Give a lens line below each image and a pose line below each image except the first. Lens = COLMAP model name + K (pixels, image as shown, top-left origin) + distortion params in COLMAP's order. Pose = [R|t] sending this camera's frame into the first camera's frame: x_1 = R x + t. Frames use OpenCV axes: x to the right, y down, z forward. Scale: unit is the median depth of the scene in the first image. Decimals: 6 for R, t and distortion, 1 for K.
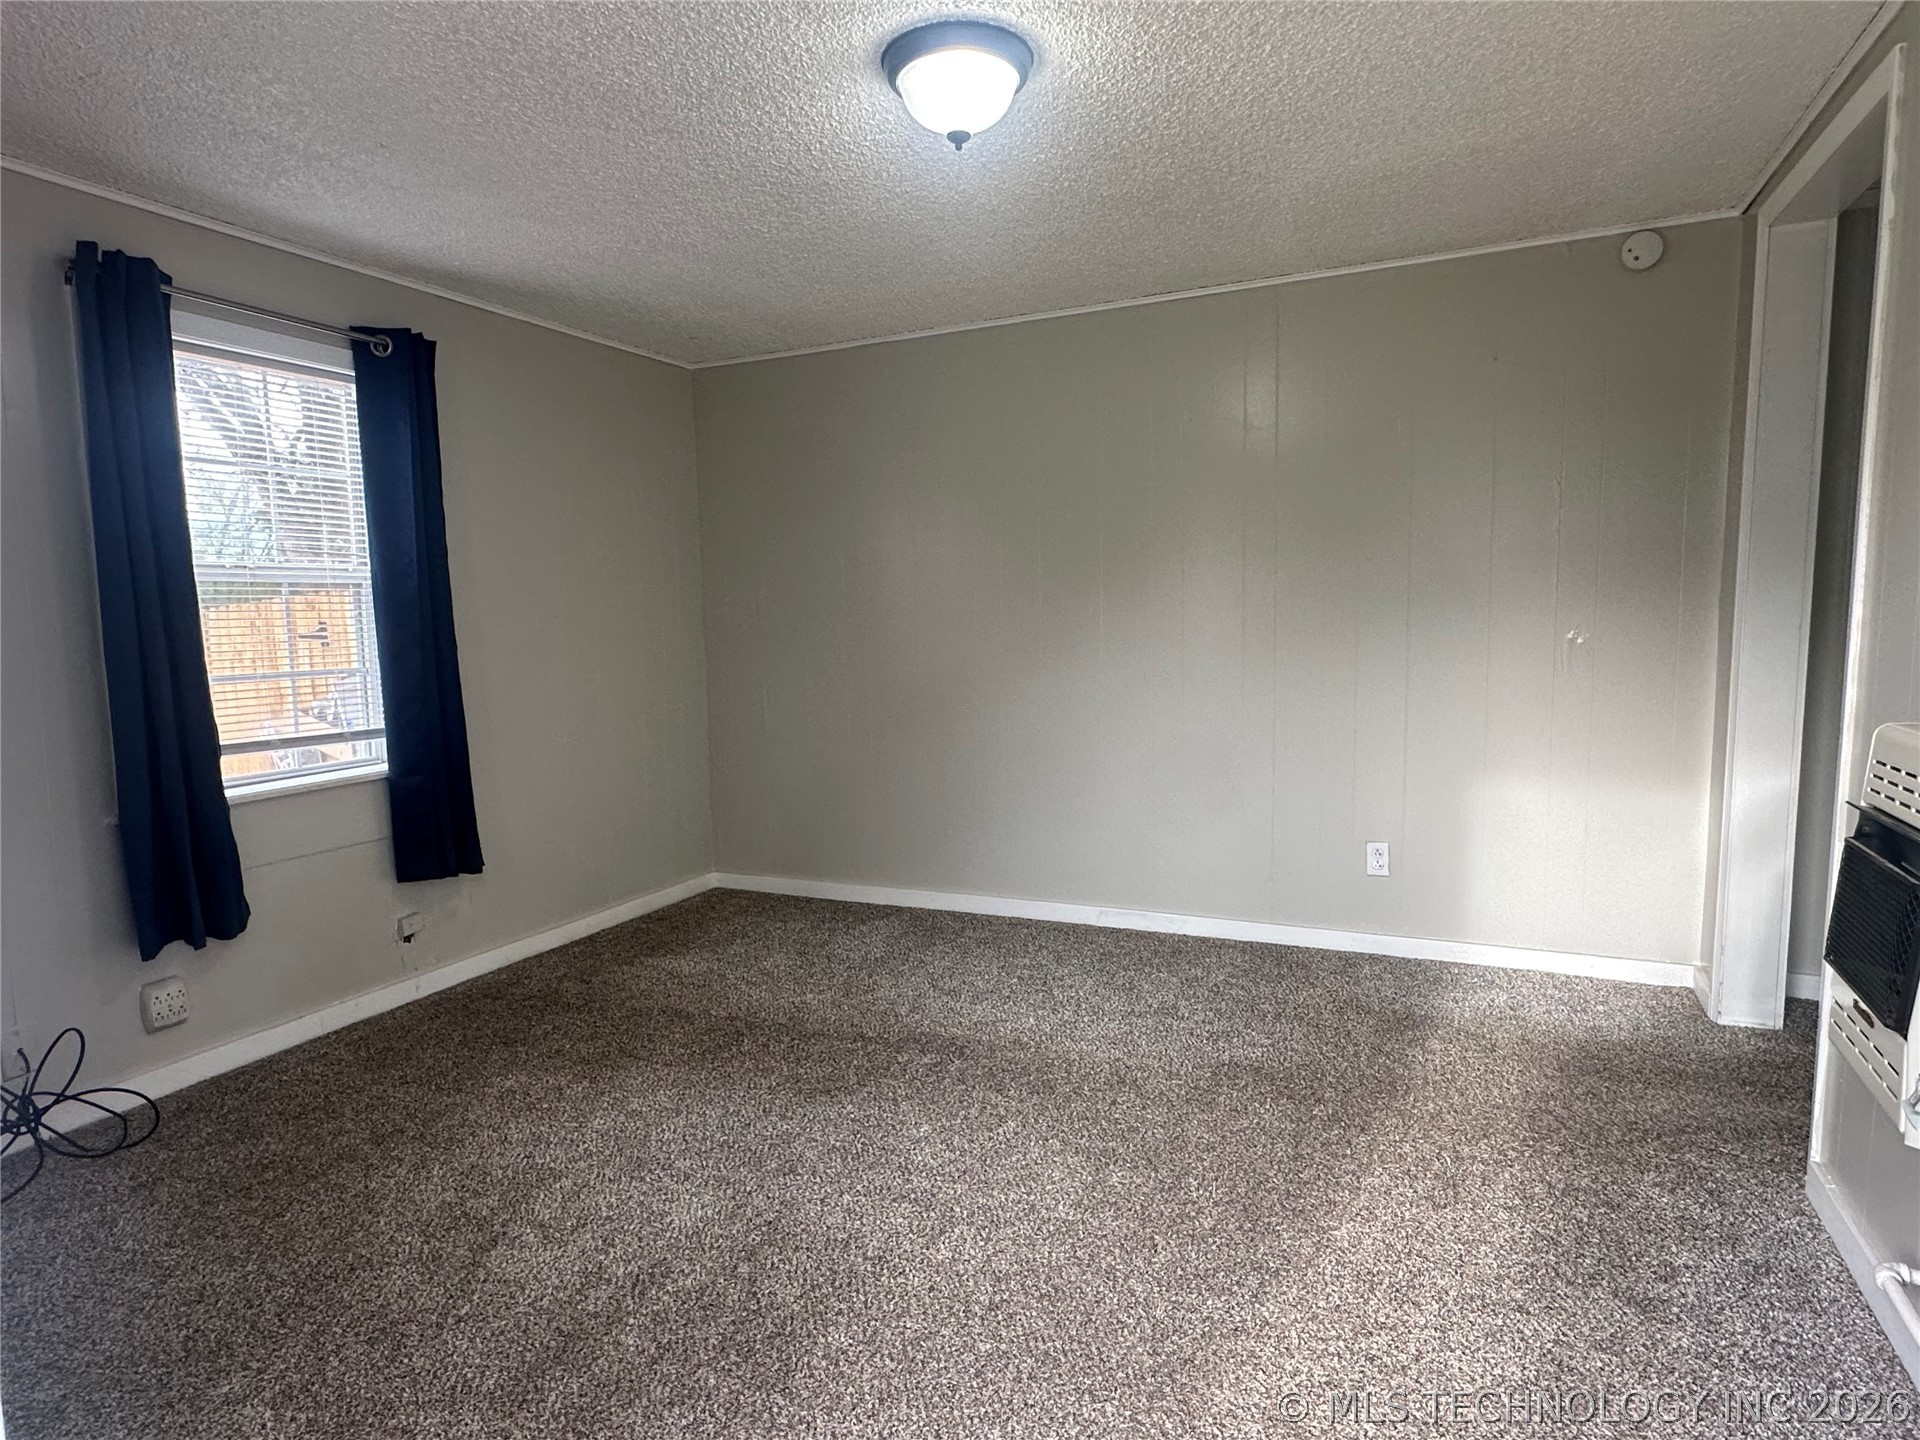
lens RADIAL K [[1078.6, 0, 960.0], [0, 1078.6, 720.0], [0, 0, 1]] dist [-0.003425, -0.000922]
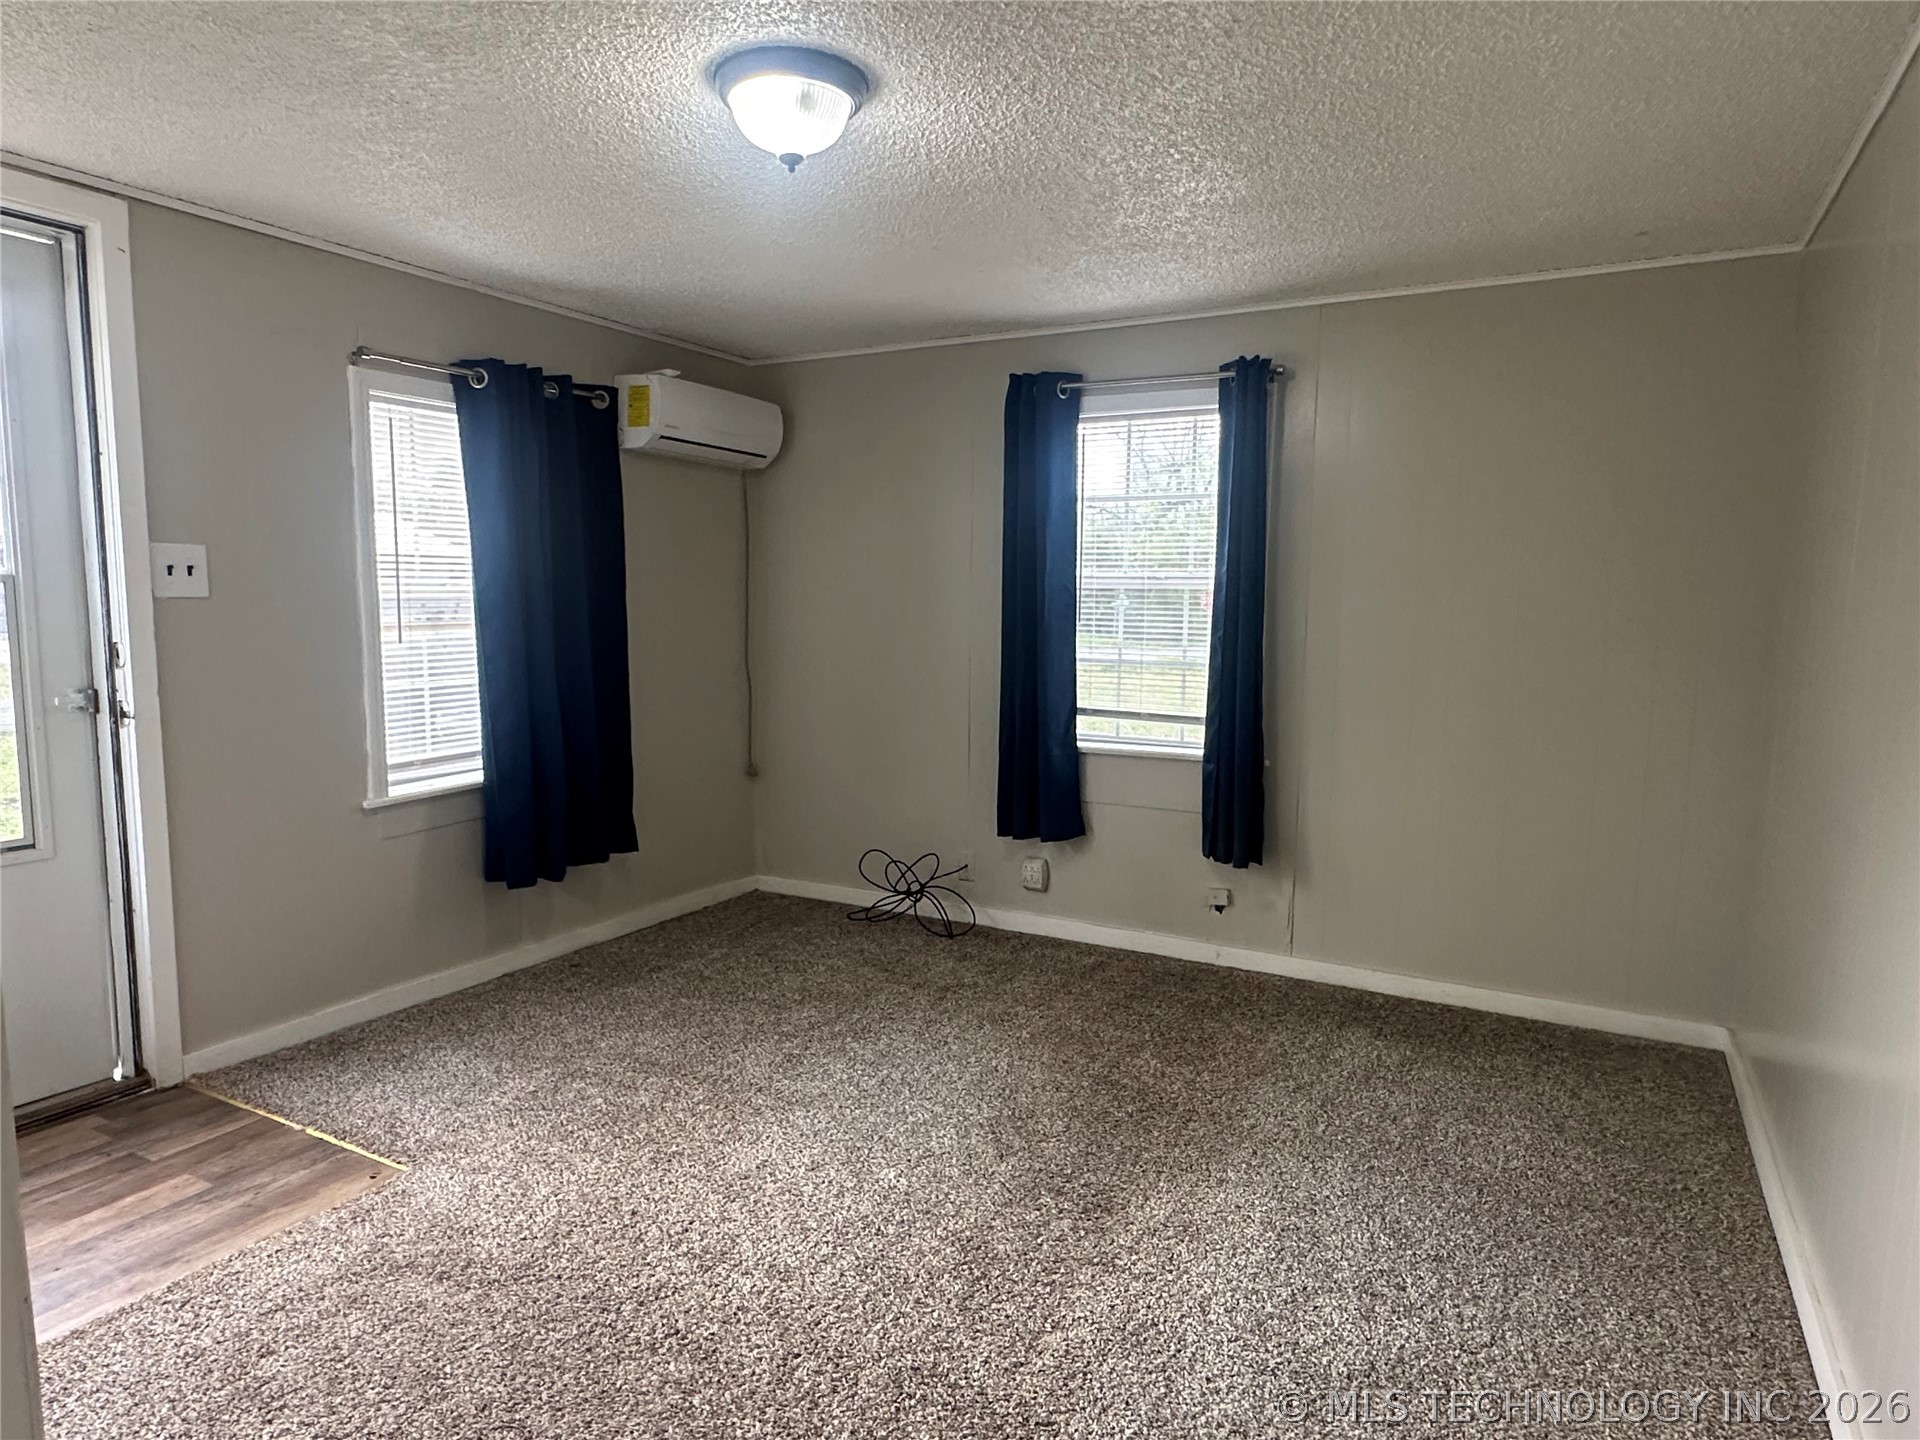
lens RADIAL K [[1163.1, 0, 960.0], [0, 1163.1, 720.0], [0, 0, 1]] dist [0.002670, 0.000397]
pose [[-0.065941, 0.119784, -0.990608, 0.710770], [-0.114150, 0.985345, 0.126746, -0.117505], [0.991273, 0.121435, -0.051301, 0.817939]]
